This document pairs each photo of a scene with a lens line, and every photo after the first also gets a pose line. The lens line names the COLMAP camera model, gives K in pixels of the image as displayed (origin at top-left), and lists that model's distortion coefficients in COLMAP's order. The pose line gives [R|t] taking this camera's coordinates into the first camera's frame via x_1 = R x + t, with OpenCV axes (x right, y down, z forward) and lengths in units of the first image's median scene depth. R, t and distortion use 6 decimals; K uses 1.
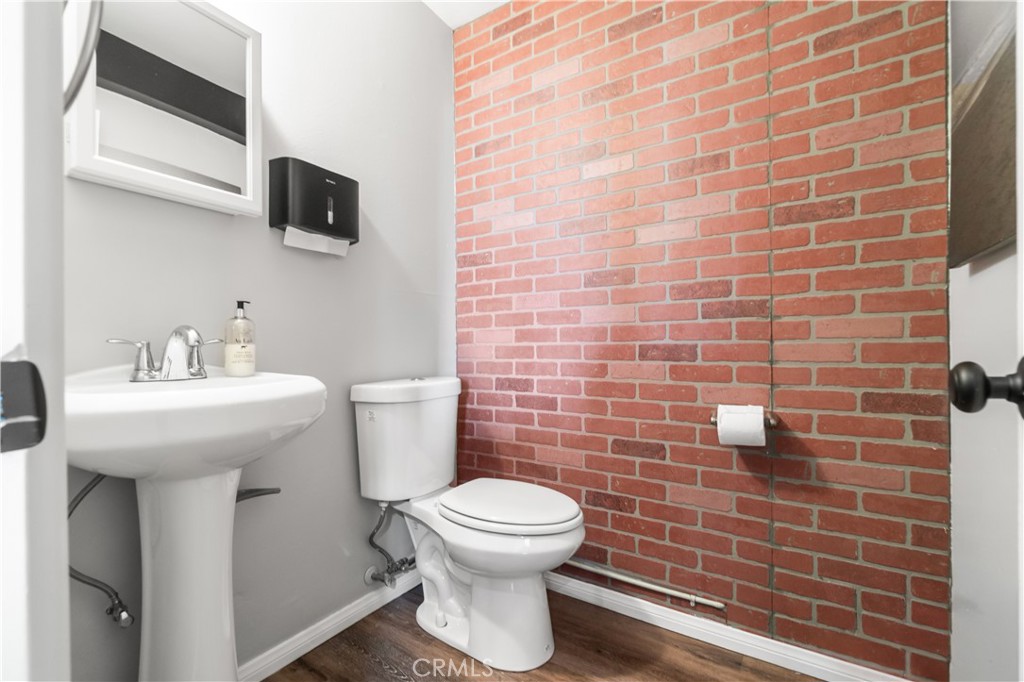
lens RADIAL K [[456.6, 0, 506.8], [0, 456.6, 344.9], [0, 0, 1]] dist [0.009896, 0.003853]
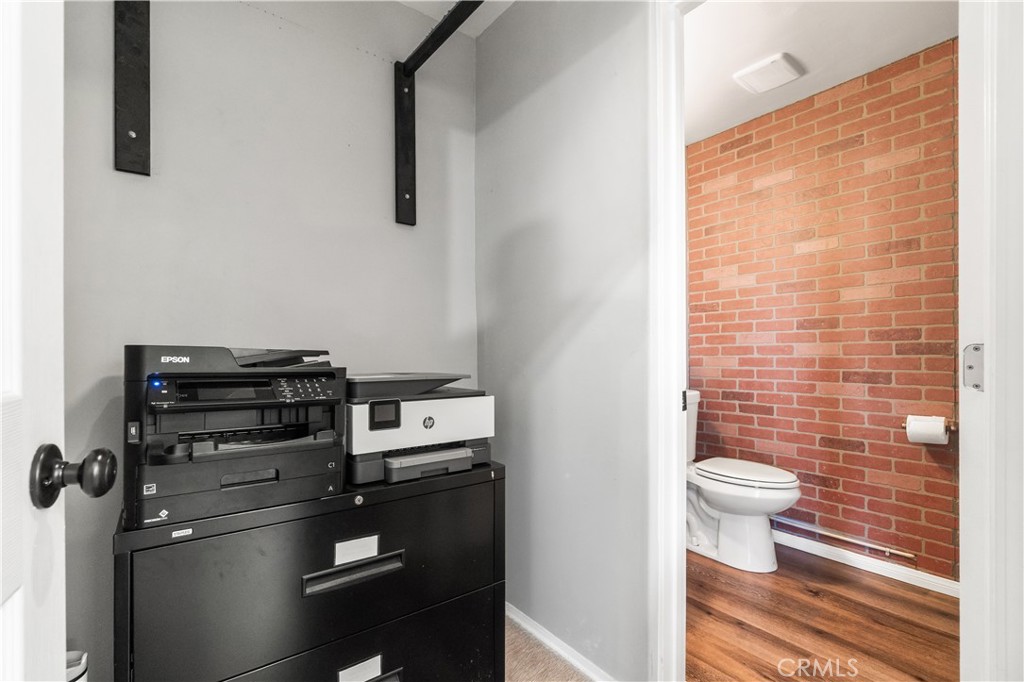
lens RADIAL K [[456.6, 0, 506.2], [0, 456.6, 358.5], [0, 0, 1]] dist [0.009896, 0.003853]
pose [[0.937518, -0.001931, -0.347932, -0.192402], [0.008587, 0.999808, 0.017587, -0.073523], [0.347832, -0.019476, 0.937355, -0.697064]]
